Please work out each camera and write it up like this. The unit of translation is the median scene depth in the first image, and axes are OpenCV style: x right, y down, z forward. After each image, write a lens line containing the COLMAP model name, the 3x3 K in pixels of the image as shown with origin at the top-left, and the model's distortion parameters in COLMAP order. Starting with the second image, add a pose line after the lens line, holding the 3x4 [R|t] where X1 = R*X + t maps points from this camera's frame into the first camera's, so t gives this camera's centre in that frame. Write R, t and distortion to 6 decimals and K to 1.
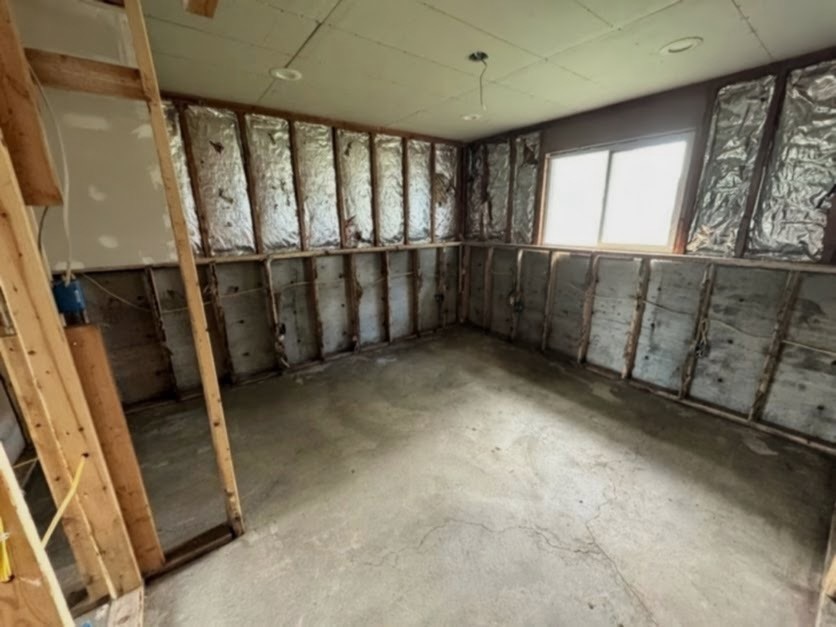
lens RADIAL K [[336.1, 0, 418.0], [0, 336.1, 313.5], [0, 0, 1]] dist [0.002266, 0.000013]
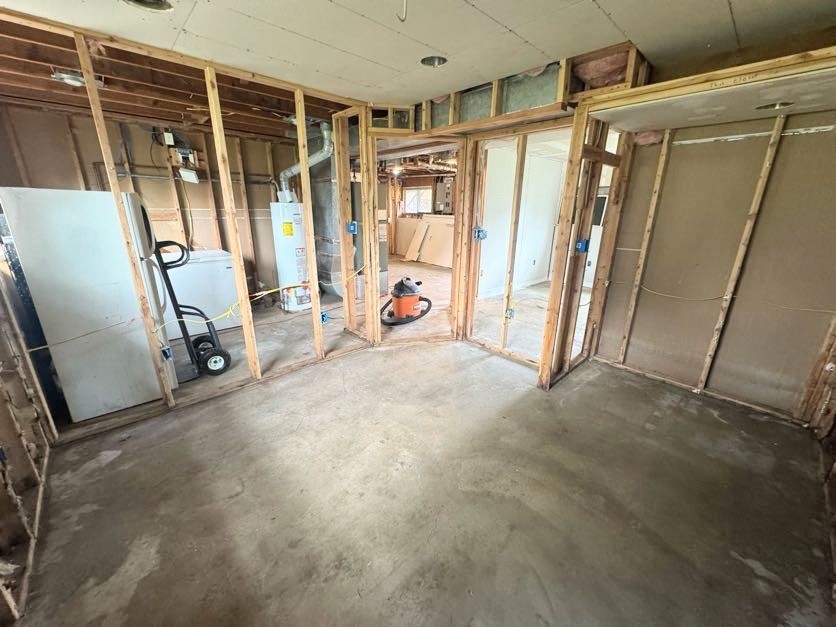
lens RADIAL K [[336.1, 0, 418.0], [0, 336.1, 313.5], [0, 0, 1]] dist [0.002266, 0.000013]
pose [[-0.993772, 0.030974, -0.107039, 0.215377], [-0.032694, 0.837265, 0.545819, -0.460453], [0.106526, 0.545919, -0.831038, 1.562690]]
